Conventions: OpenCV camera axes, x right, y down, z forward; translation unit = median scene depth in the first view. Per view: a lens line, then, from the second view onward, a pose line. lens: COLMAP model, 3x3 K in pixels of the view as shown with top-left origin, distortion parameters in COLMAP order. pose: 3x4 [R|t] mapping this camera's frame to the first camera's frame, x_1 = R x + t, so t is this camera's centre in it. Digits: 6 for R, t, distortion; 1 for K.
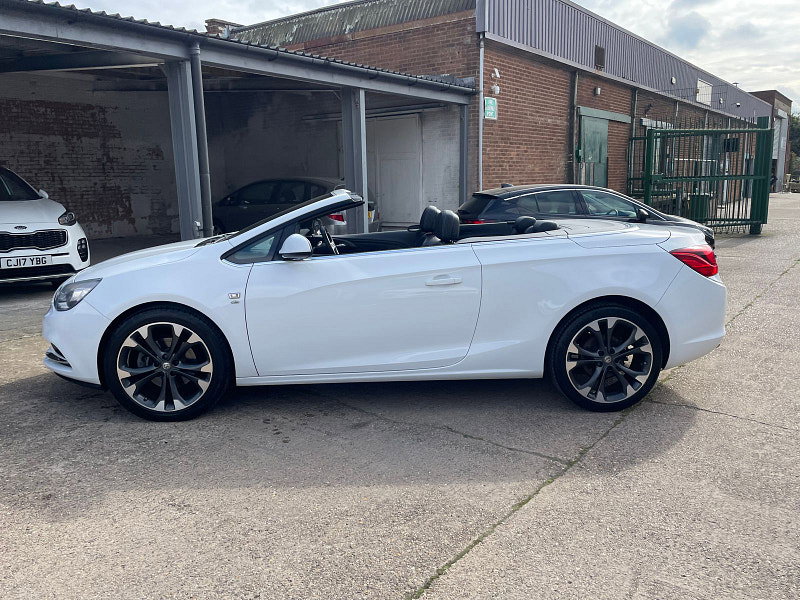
lens RADIAL K [[640.9, 0, 405.8], [0, 640.9, 297.5], [0, 0, 1]] dist [0.090221, -0.119981]
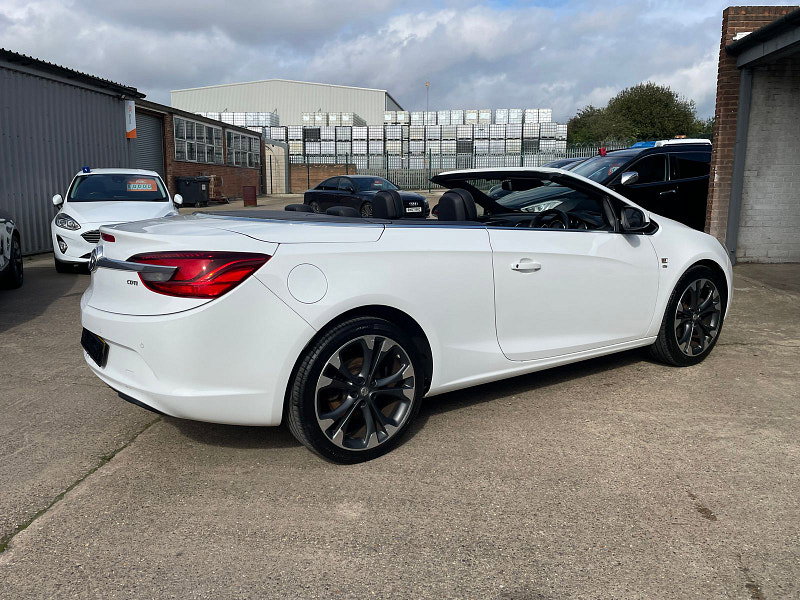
lens RADIAL K [[640.9, 0, 405.6], [0, 640.9, 298.0], [0, 0, 1]] dist [0.090221, -0.119981]
pose [[-0.856532, 0.101765, -0.505962, 0.411838], [-0.079728, 0.942506, 0.324538, -0.221456], [0.509899, 0.318317, -0.799173, 1.362814]]
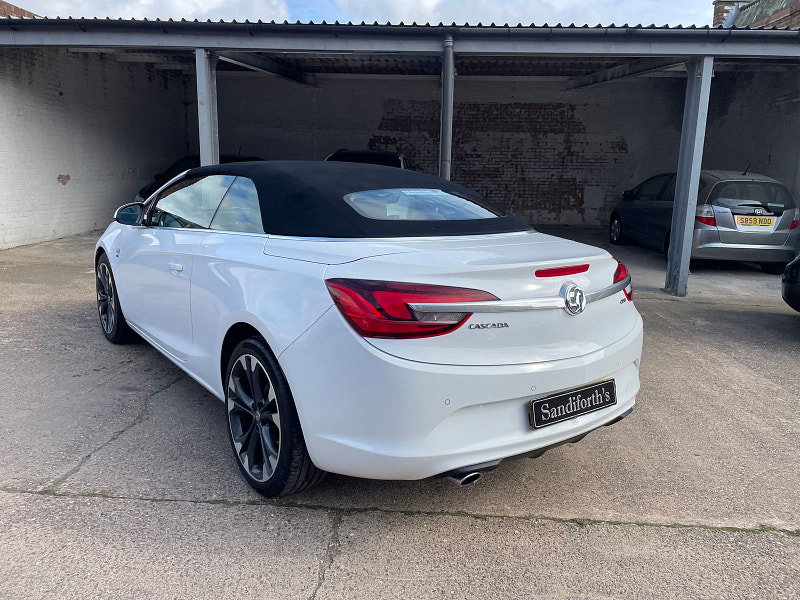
lens RADIAL K [[601.7, 0, 405.0], [0, 601.7, 289.7], [0, 0, 1]] dist [0.085022, -0.110194]
pose [[0.554830, 0.181975, -0.811818, 0.613493], [-0.180018, 0.978928, 0.096402, -0.087136], [0.812254, 0.092655, 0.575898, 0.501082]]
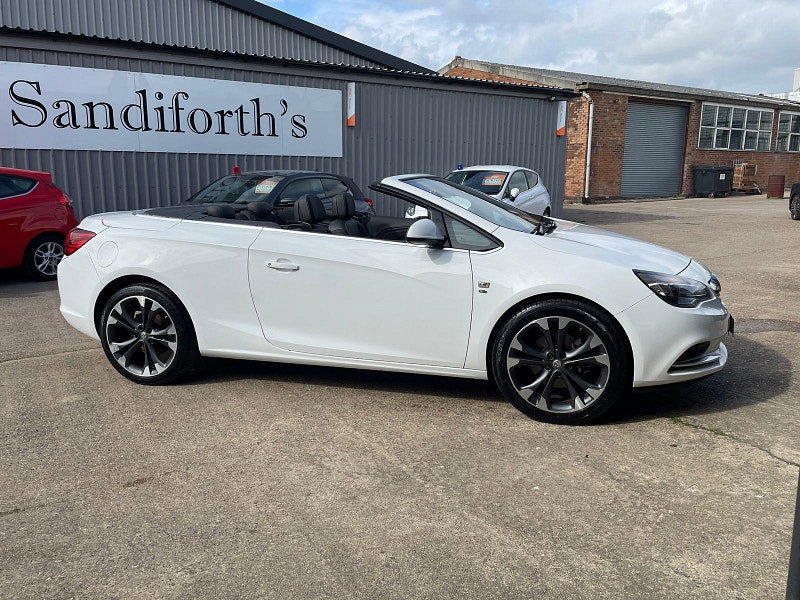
lens RADIAL K [[640.9, 0, 403.6], [0, 640.9, 293.8], [0, 0, 1]] dist [0.090221, -0.119981]
pose [[-0.936757, -0.053703, 0.345835, -0.327318], [0.072072, 0.937376, 0.340781, -0.255323], [-0.342478, 0.344154, -0.874223, 1.483270]]
